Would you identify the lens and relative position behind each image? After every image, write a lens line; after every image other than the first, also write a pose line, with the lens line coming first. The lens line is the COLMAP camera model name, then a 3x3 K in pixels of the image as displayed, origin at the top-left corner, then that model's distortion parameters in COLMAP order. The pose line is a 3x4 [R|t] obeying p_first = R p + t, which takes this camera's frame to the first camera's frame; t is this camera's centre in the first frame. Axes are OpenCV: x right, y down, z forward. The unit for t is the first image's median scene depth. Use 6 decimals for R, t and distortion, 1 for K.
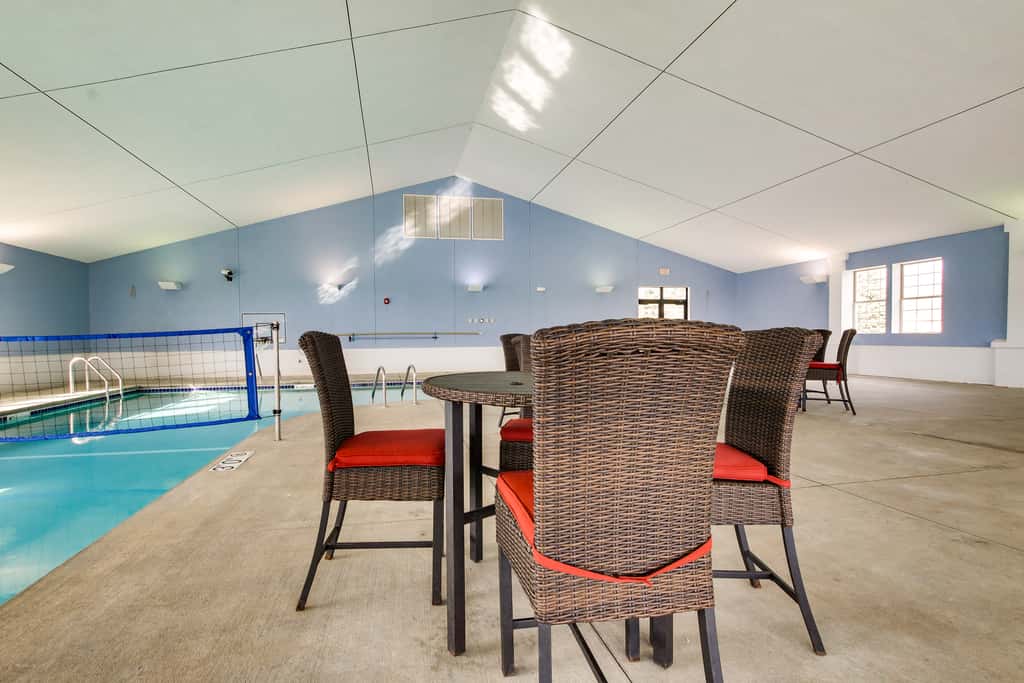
lens RADIAL K [[481.1, 0, 475.4], [0, 481.1, 347.1], [0, 0, 1]] dist [0.023521, 0.000042]
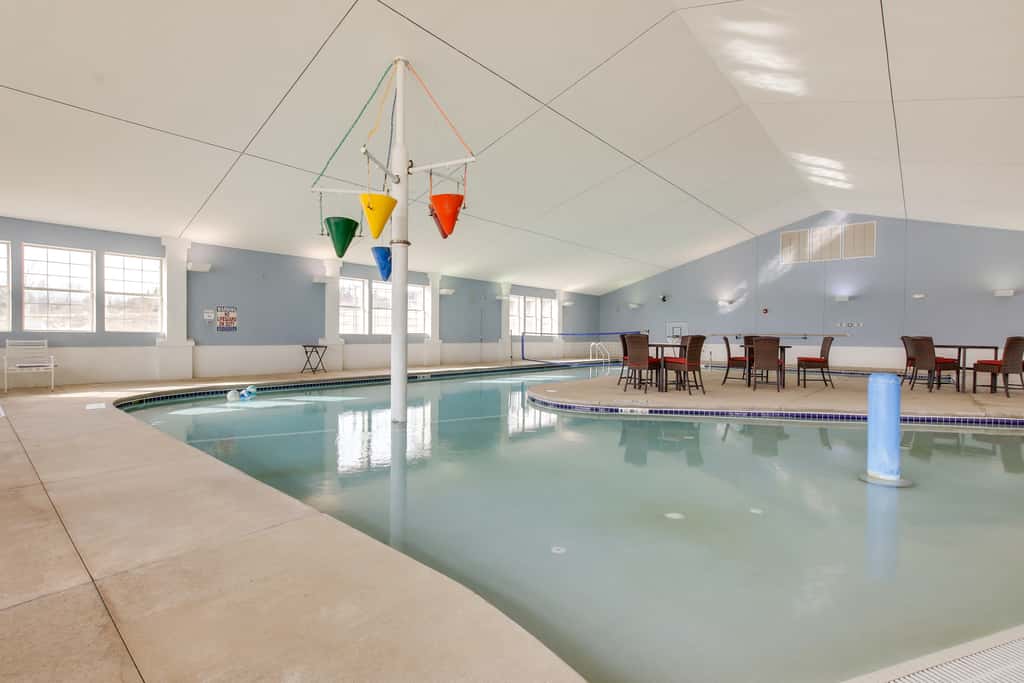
lens RADIAL K [[476.3, 0, 512.0], [0, 476.3, 341.5], [0, 0, 1]] dist [0.025694, 0.000211]
pose [[0.651527, 0.027723, -0.758119, 0.407213], [-0.030759, 0.999476, 0.010114, 0.002074], [0.758002, 0.016730, 0.652038, -0.480352]]
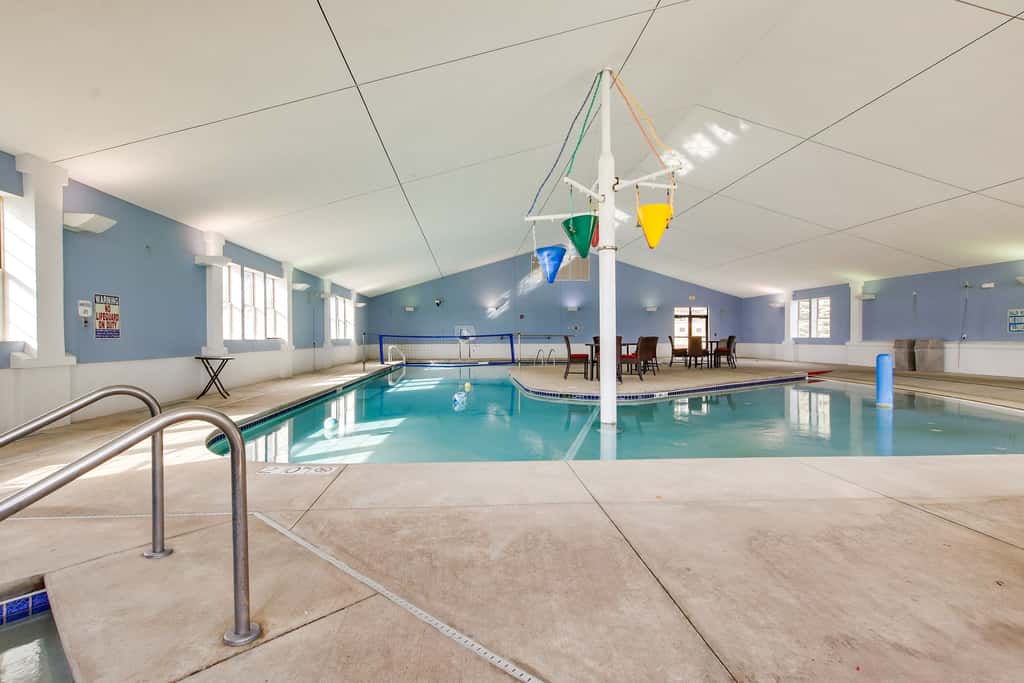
lens RADIAL K [[476.3, 0, 512.0], [0, 476.3, 341.5], [0, 0, 1]] dist [0.025694, 0.000211]
pose [[0.996046, 0.007834, -0.088488, -0.073504], [-0.008787, 0.999907, -0.010385, 0.012583], [0.088399, 0.011121, 0.996023, -0.746723]]
